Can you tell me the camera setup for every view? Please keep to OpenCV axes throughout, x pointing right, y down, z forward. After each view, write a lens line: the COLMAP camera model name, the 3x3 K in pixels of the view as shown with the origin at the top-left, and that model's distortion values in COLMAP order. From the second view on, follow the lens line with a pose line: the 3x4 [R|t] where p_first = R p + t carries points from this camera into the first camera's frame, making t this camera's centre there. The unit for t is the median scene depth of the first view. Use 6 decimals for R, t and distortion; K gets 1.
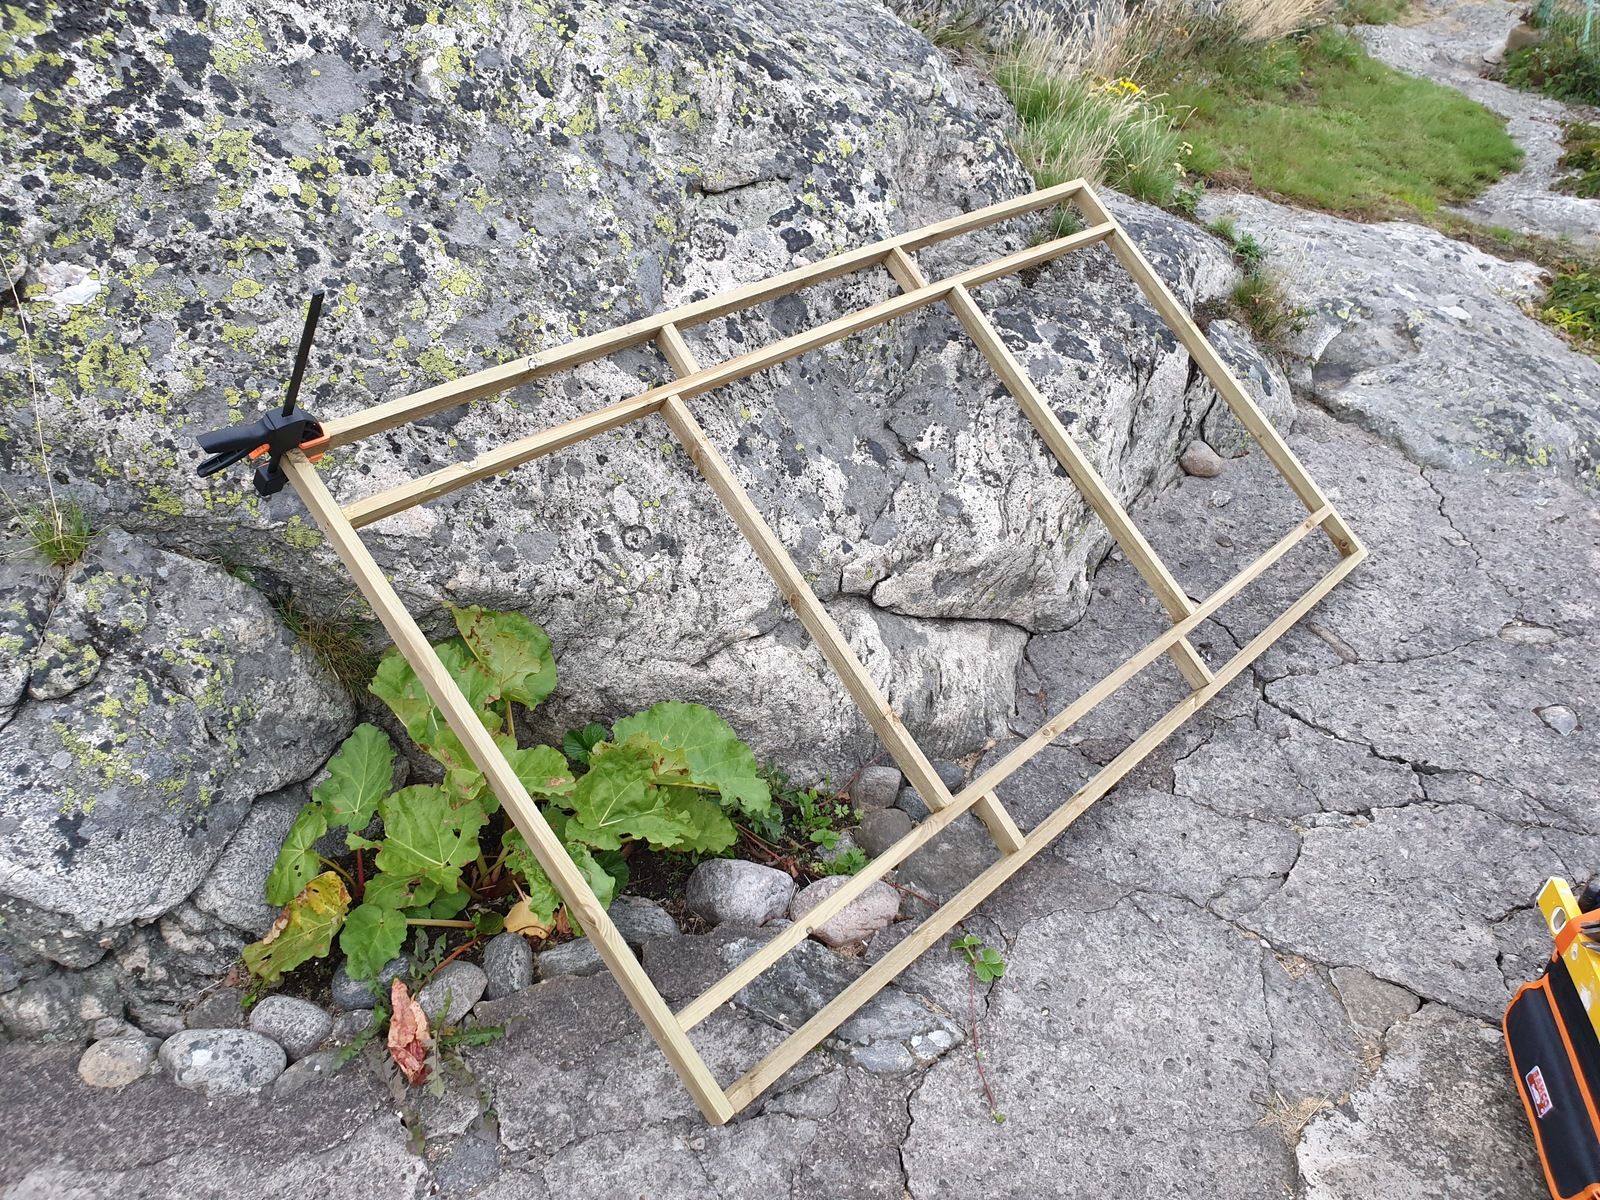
lens RADIAL K [[1202.0, 0, 800.0], [0, 1202.0, 592.2], [0, 0, 1]] dist [0.000639, 0.012032]
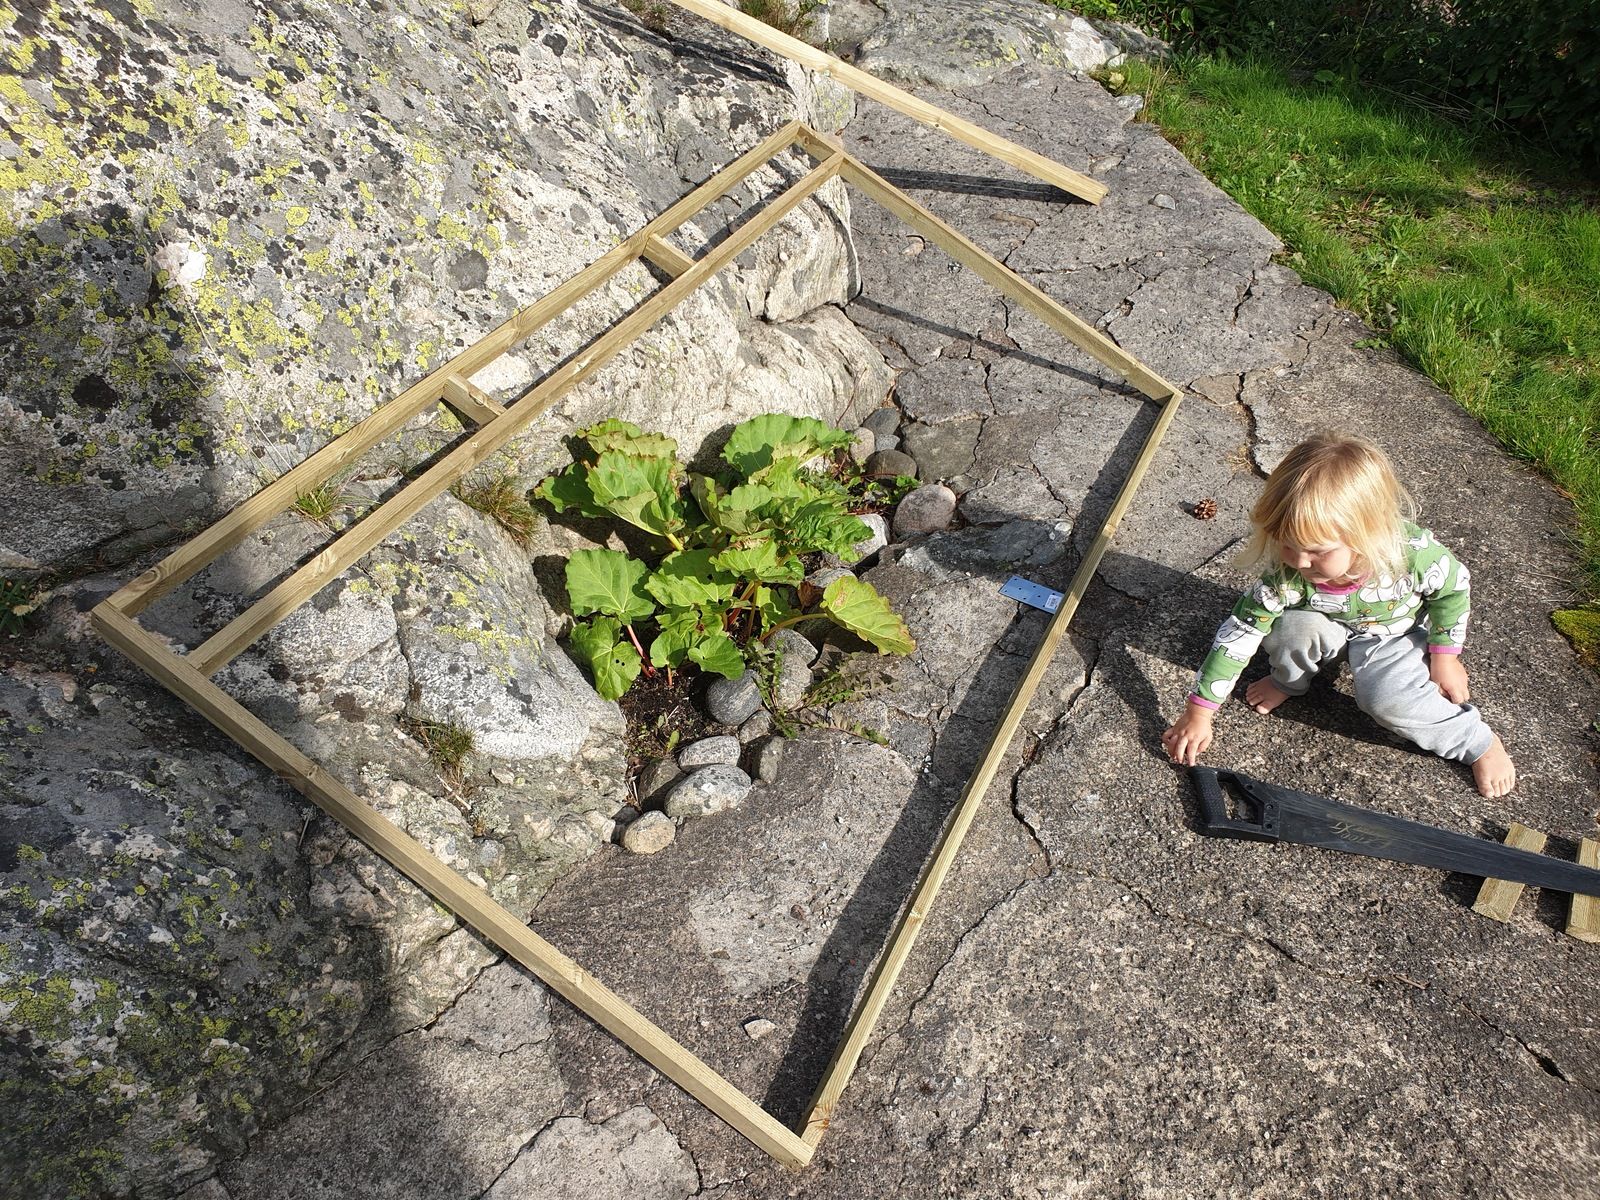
lens RADIAL K [[1202.0, 0, 799.9], [0, 1202.0, 605.1], [0, 0, 1]] dist [0.000639, 0.012032]
pose [[0.771455, -0.505964, 0.385821, -0.695423], [0.446461, 0.862476, 0.238343, -0.020781], [-0.453354, -0.011617, 0.891255, -0.107451]]
